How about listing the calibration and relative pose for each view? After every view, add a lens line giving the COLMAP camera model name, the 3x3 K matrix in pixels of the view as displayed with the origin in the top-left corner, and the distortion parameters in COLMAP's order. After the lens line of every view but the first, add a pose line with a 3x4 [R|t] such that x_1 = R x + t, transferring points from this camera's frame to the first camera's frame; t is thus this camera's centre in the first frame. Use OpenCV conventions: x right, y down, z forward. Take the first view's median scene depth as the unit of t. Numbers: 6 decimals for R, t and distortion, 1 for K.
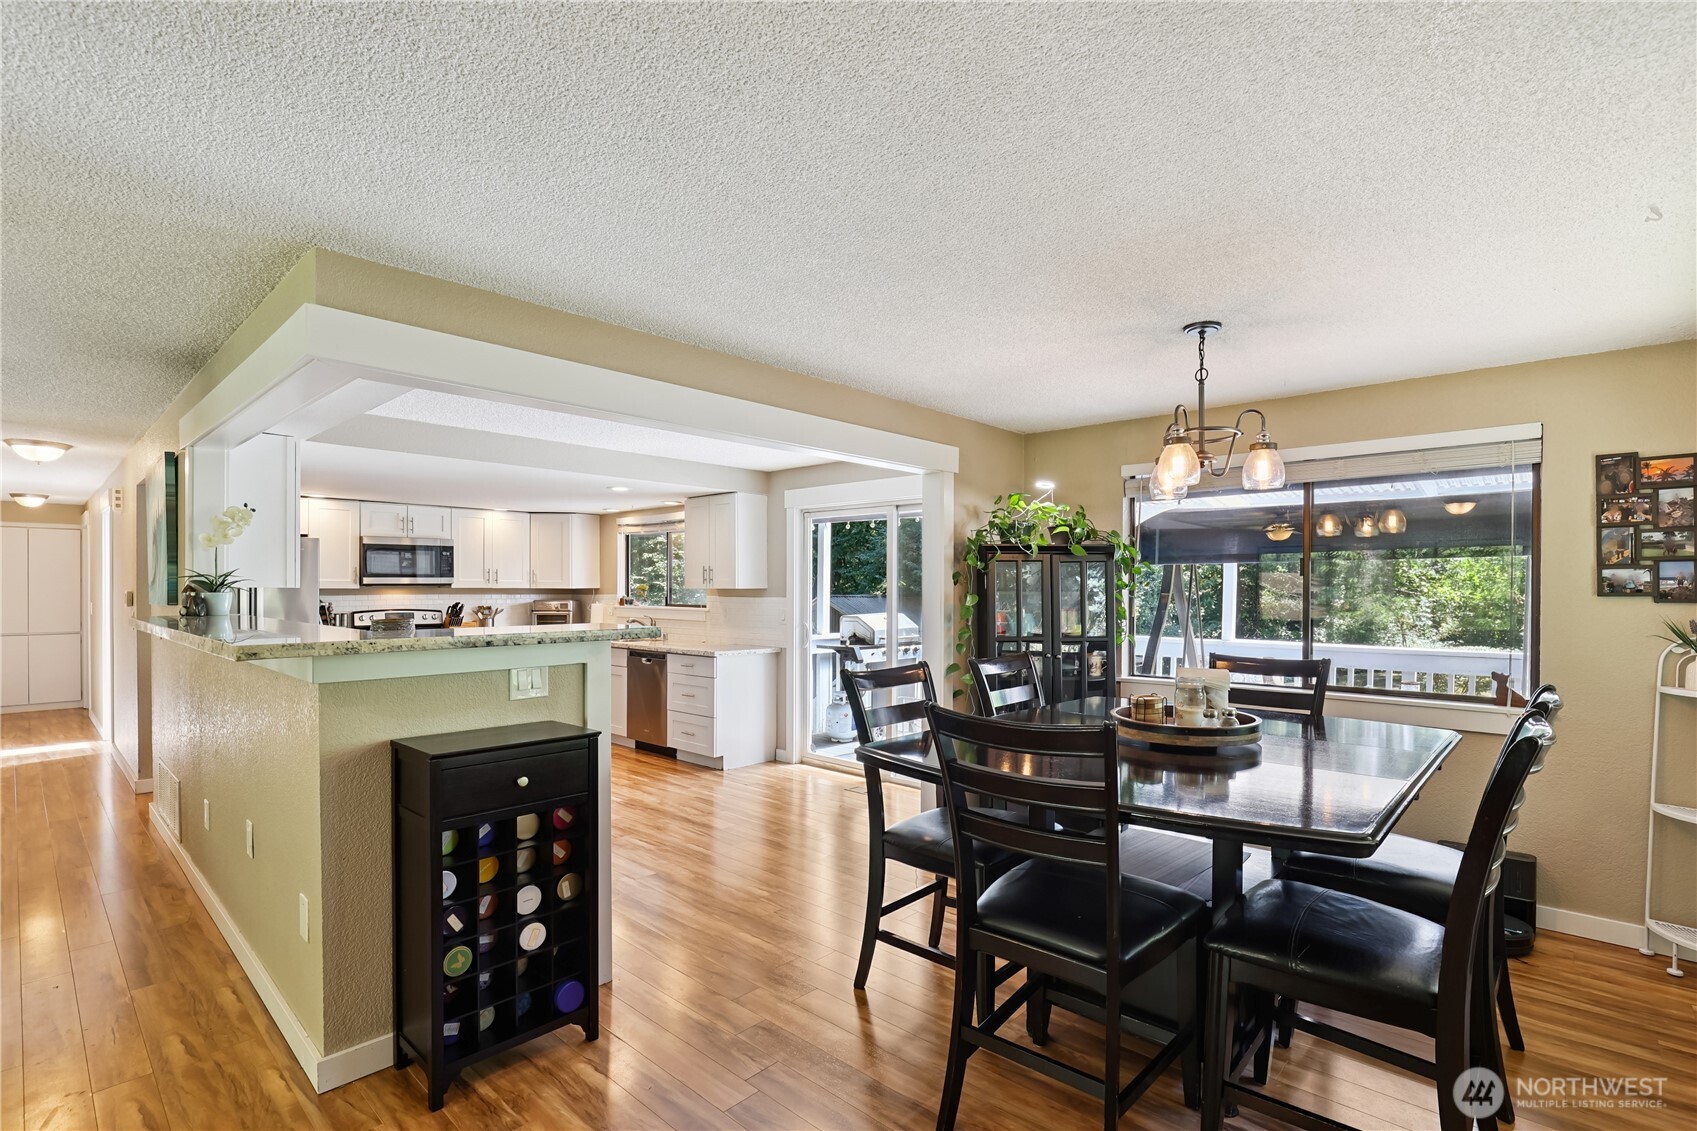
lens RADIAL K [[790.0, 0, 860.8], [0, 790.0, 582.6], [0, 0, 1]] dist [-0.012900, 0.000244]
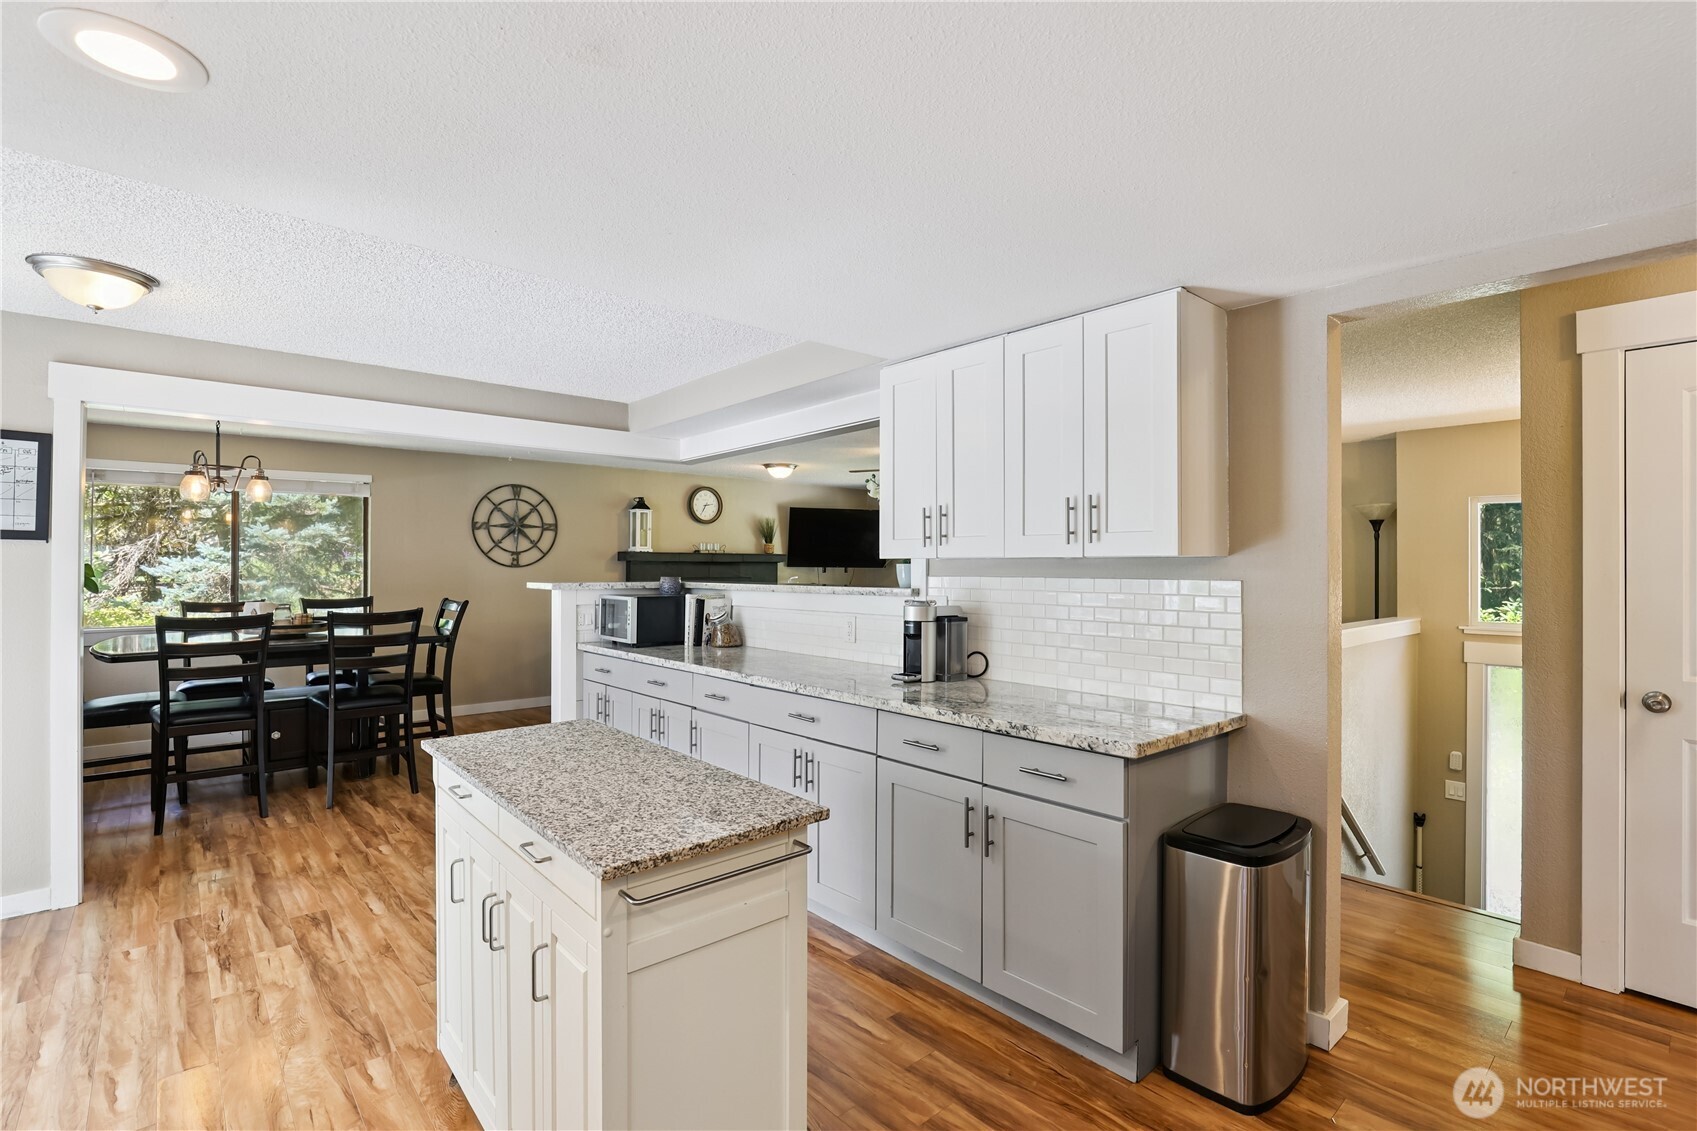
lens RADIAL K [[790.0, 0, 849.6], [0, 790.0, 560.3], [0, 0, 1]] dist [-0.012900, 0.000244]
pose [[-0.994064, -0.003479, 0.108745, -0.480234], [-0.004625, 0.999936, -0.010287, 0.011014], [-0.108702, -0.010729, -0.994016, 1.111158]]
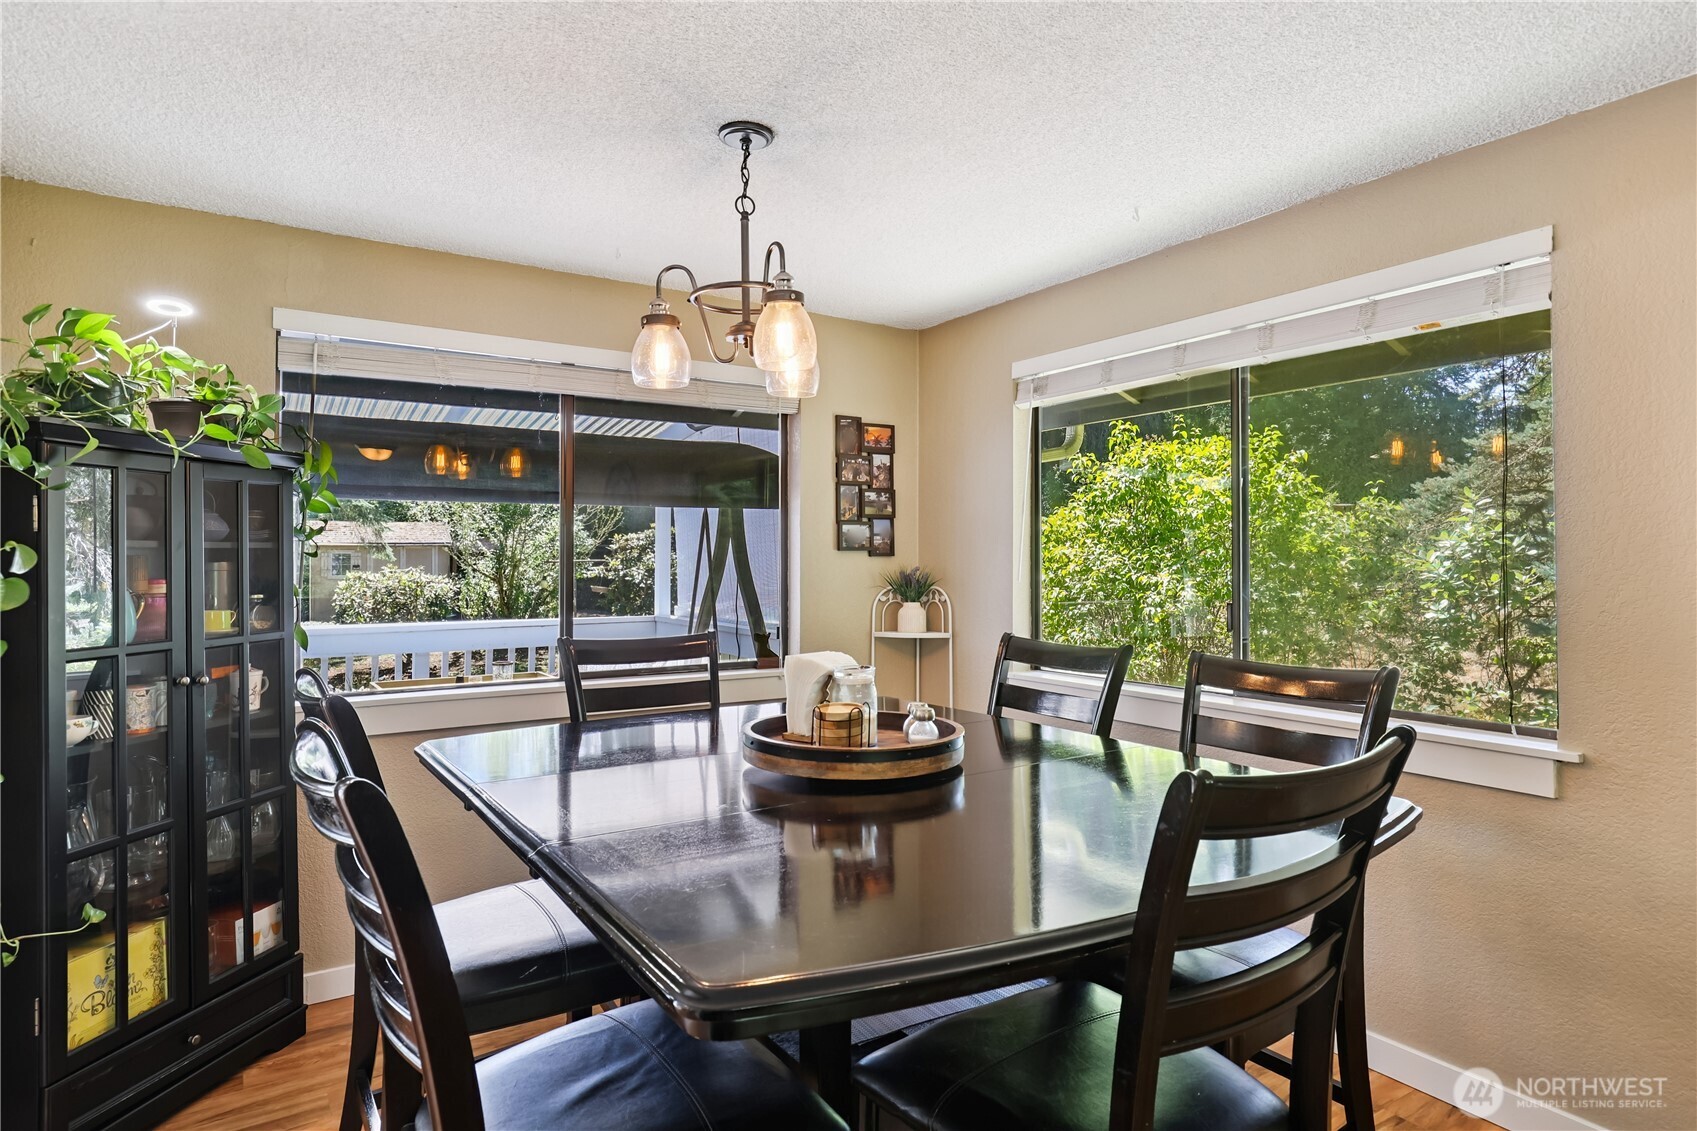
lens RADIAL K [[960.8, 0, 876.9], [0, 960.8, 554.4], [0, 0, 1]] dist [0.003980, -0.000075]
pose [[0.231209, 0.003358, 0.972898, -0.140727], [-0.003295, 0.999991, -0.002669, 0.012535], [-0.972898, -0.002589, 0.231218, 0.316074]]
